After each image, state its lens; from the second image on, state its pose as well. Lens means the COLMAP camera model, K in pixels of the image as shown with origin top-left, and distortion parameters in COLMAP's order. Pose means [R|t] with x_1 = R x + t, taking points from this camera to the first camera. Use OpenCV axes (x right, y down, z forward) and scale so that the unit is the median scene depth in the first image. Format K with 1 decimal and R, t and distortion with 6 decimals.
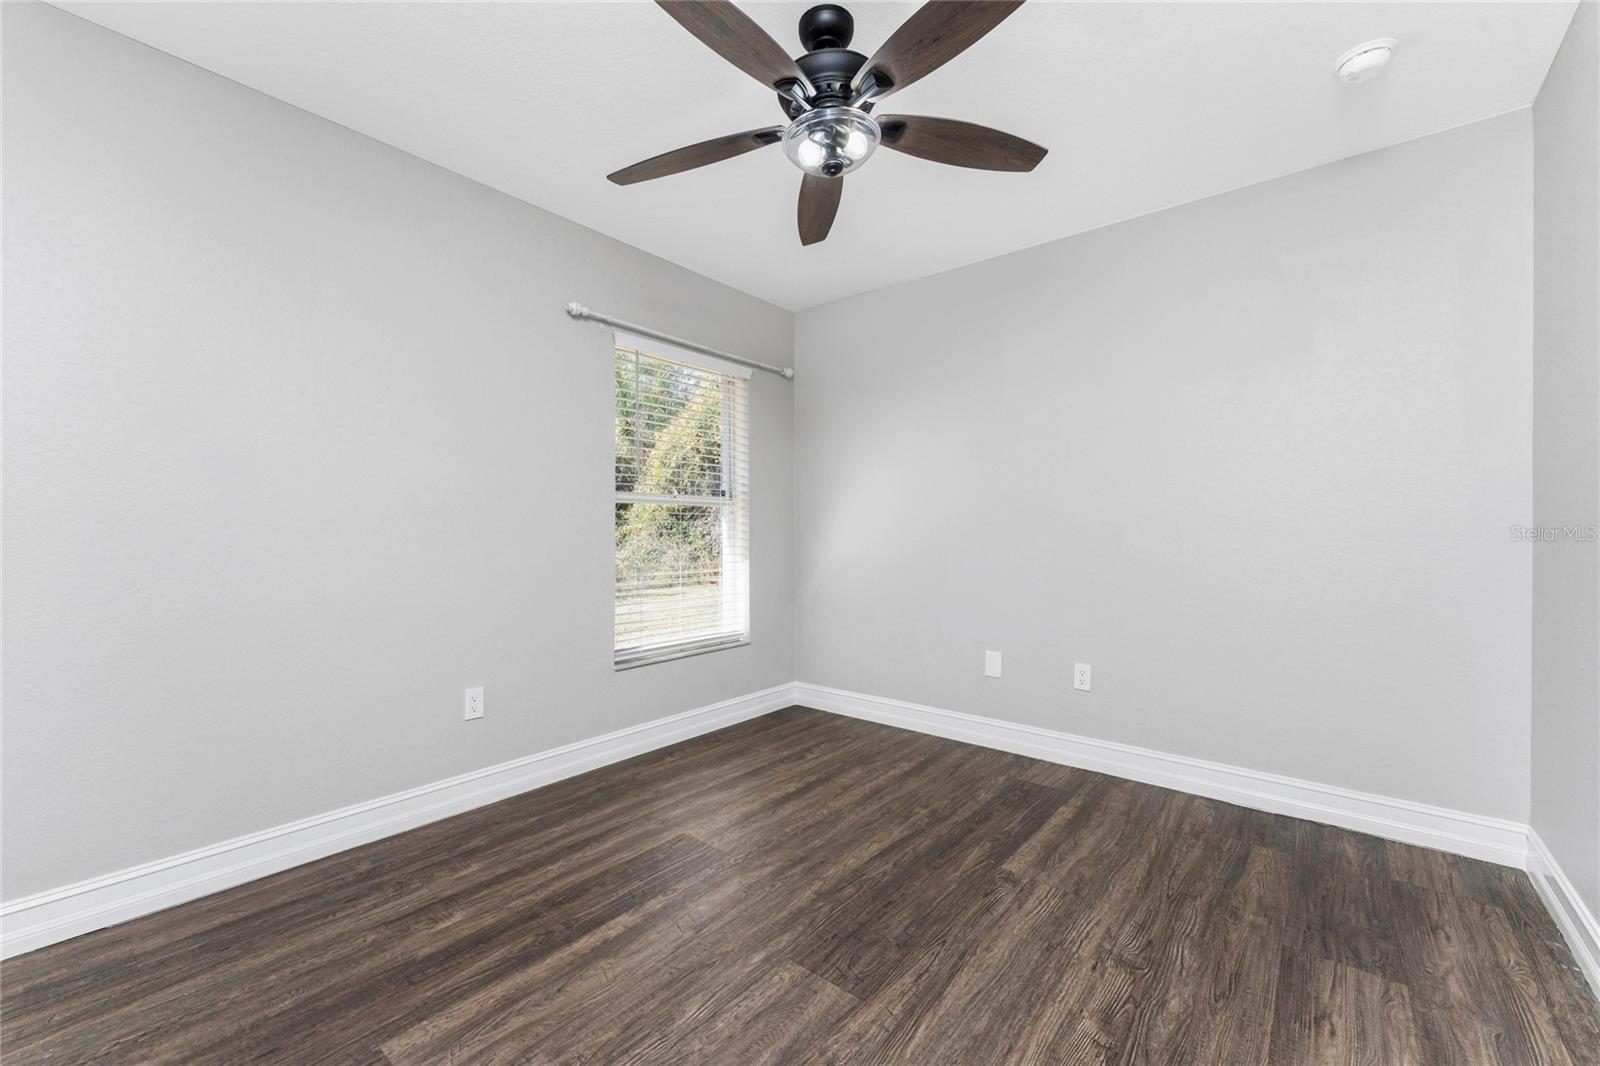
lens RADIAL K [[635.6, 0, 811.8], [0, 635.6, 537.0], [0, 0, 1]] dist [-0.005968, 0.000570]
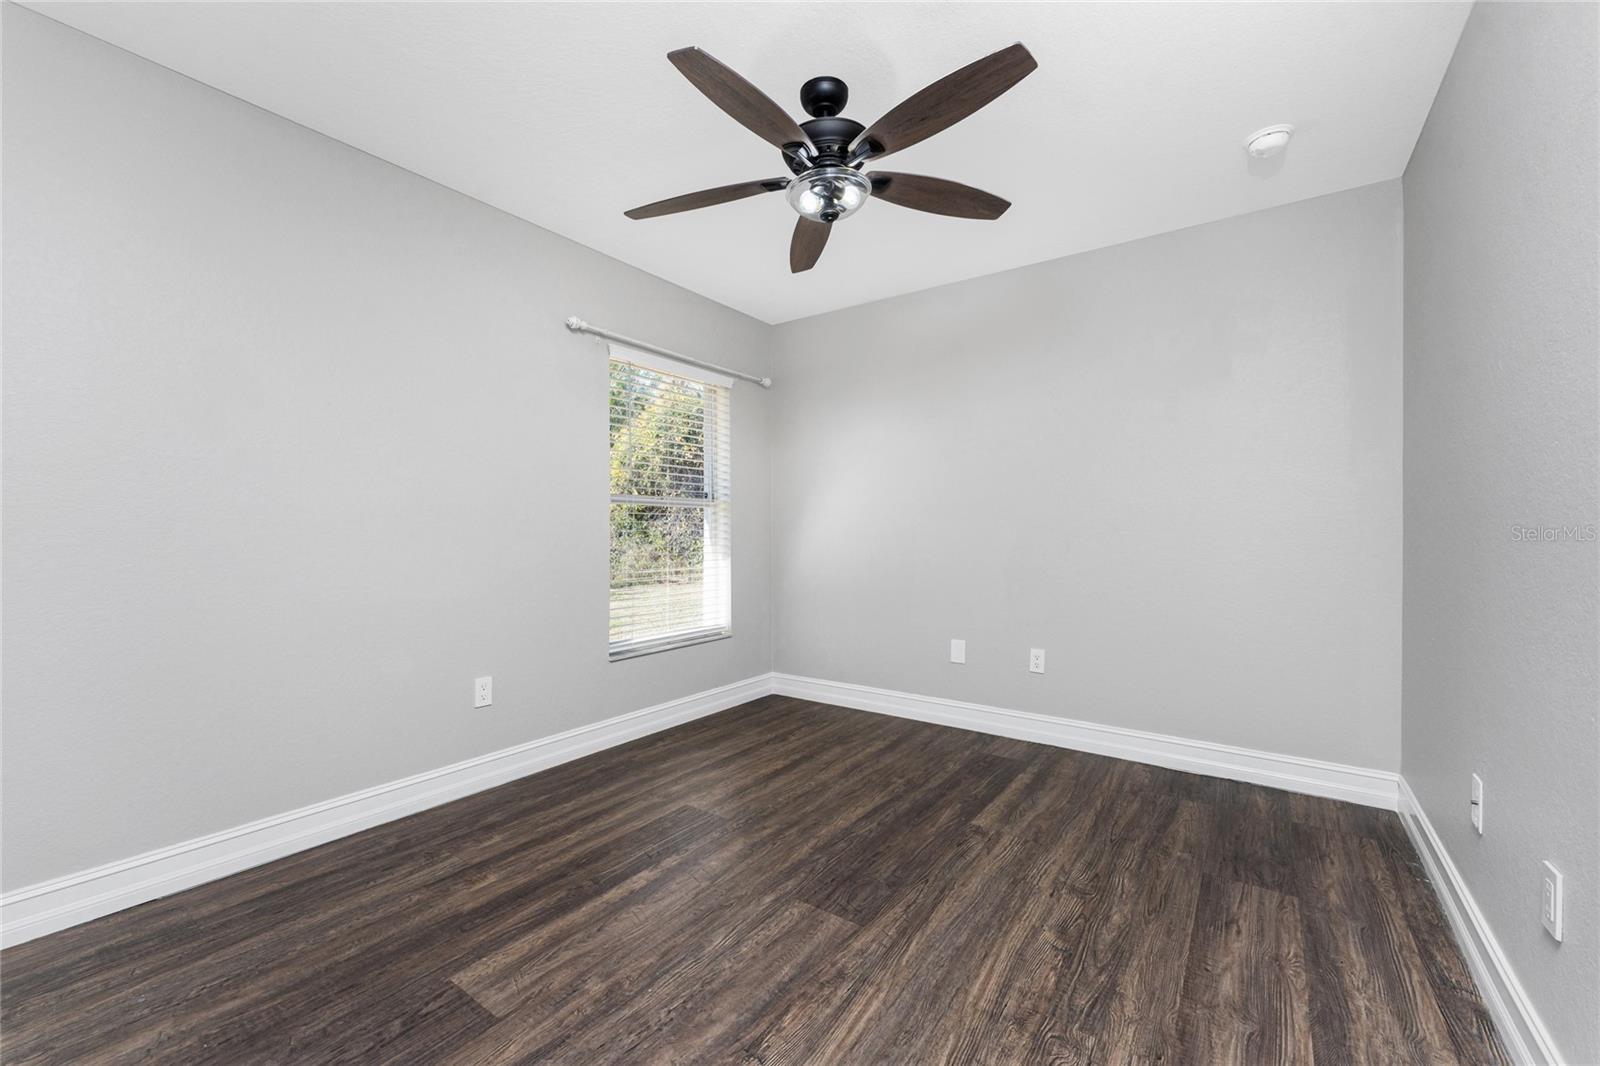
lens RADIAL K [[635.6, 0, 808.5], [0, 635.6, 536.4], [0, 0, 1]] dist [-0.005968, 0.000570]
pose [[0.997767, -0.000076, 0.066797, -0.076513], [0.000163, 0.999999, -0.001301, 0.002819], [-0.066797, 0.001309, 0.997766, -0.136948]]
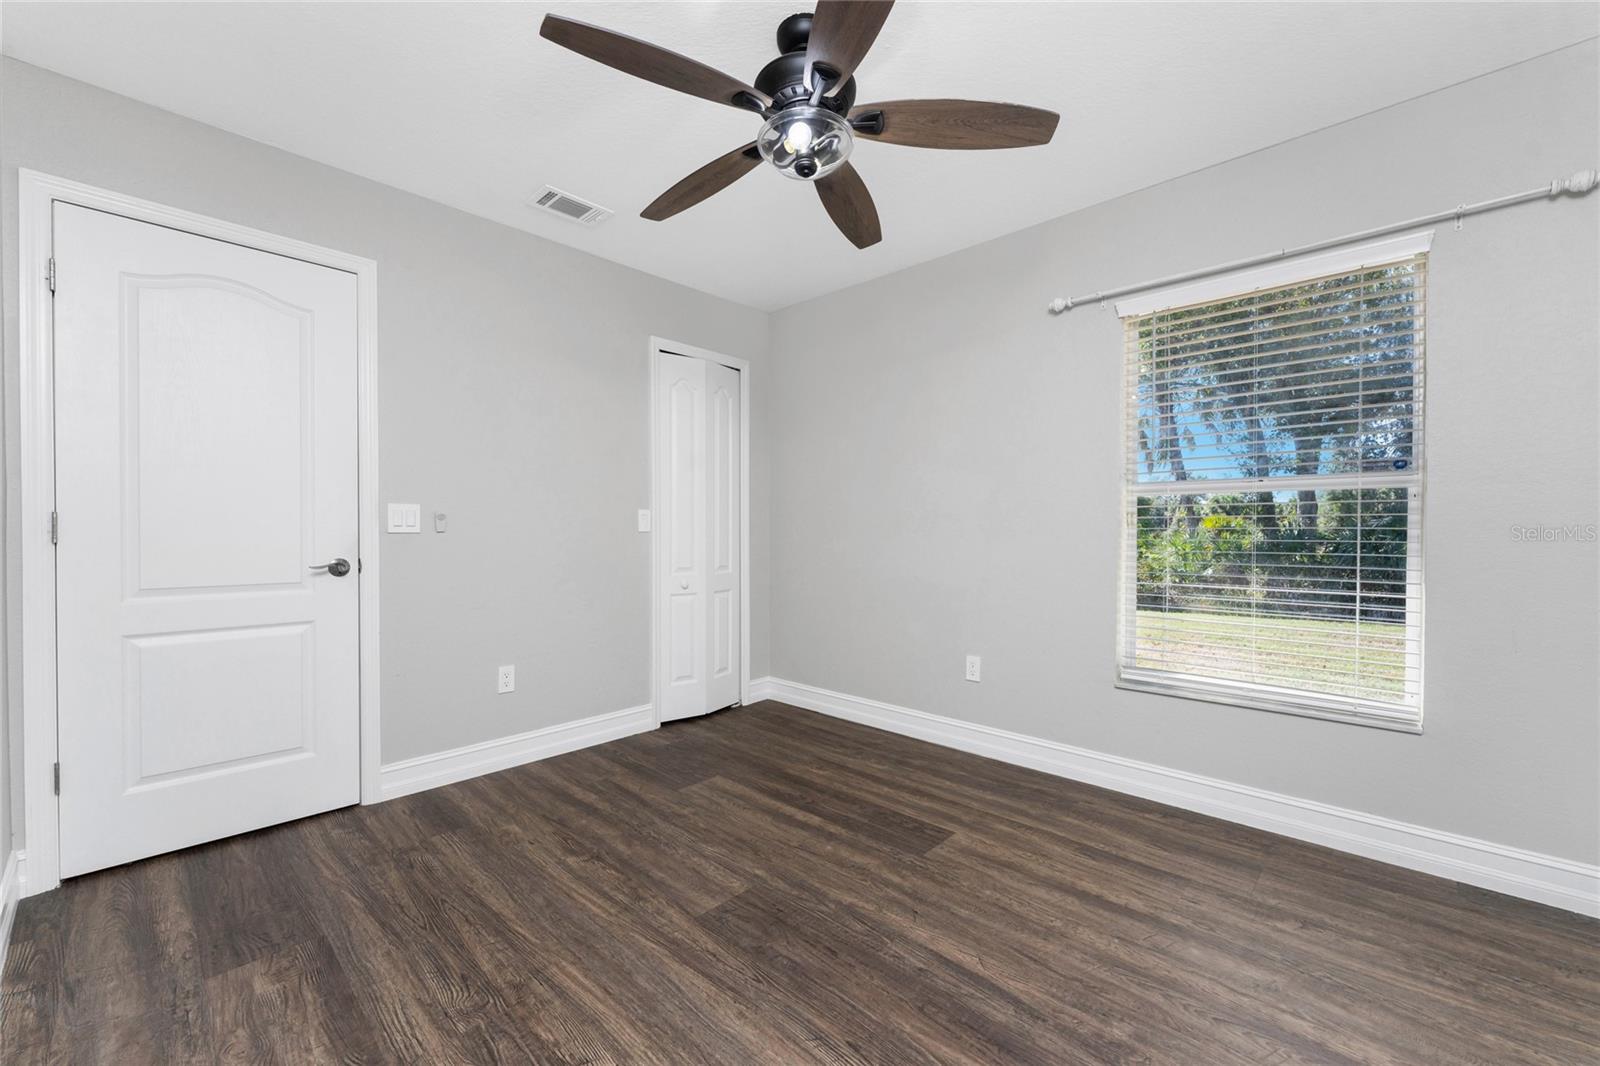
lens RADIAL K [[635.6, 0, 773.4], [0, 635.6, 527.7], [0, 0, 1]] dist [-0.005968, 0.000570]
pose [[-0.090782, -0.000625, -0.995871, 0.969955], [-0.012216, 0.999925, 0.000486, -0.006849], [0.995796, 0.012210, -0.090783, 0.959681]]
